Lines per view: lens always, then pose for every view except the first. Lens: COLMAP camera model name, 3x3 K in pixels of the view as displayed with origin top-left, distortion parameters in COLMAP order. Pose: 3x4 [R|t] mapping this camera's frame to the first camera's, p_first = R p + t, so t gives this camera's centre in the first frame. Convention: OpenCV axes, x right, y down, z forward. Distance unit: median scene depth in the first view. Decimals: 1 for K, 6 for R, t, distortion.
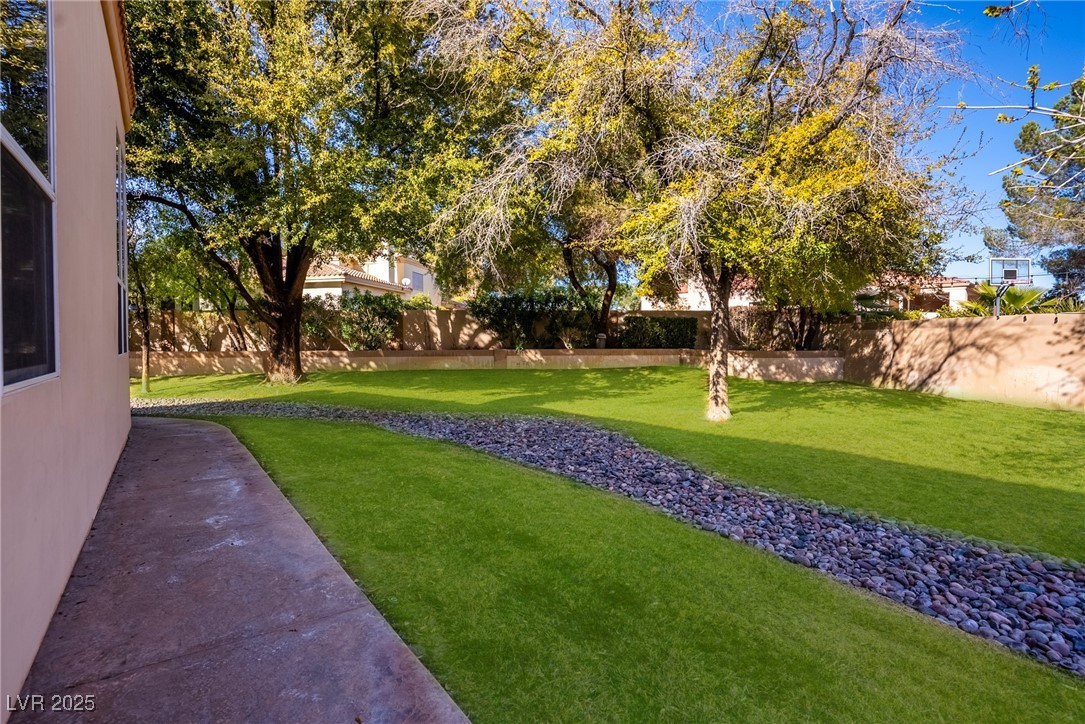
lens RADIAL K [[533.0, 0, 537.5], [0, 533.0, 357.2], [0, 0, 1]] dist [-0.004030, -0.000357]
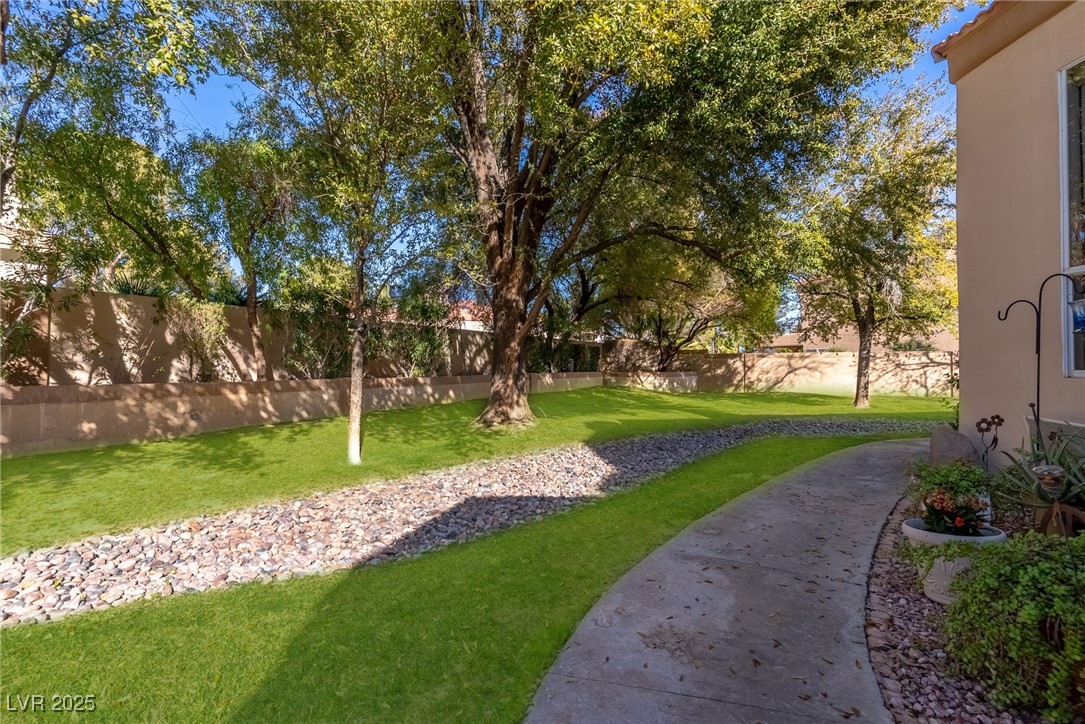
lens RADIAL K [[533.0, 0, 537.5], [0, 533.0, 363.6], [0, 0, 1]] dist [-0.004030, -0.000357]
pose [[0.541874, 0.006676, 0.840433, -1.011711], [0.025077, 0.999395, -0.024107, -0.010090], [-0.840085, 0.034139, 0.541379, 0.549258]]
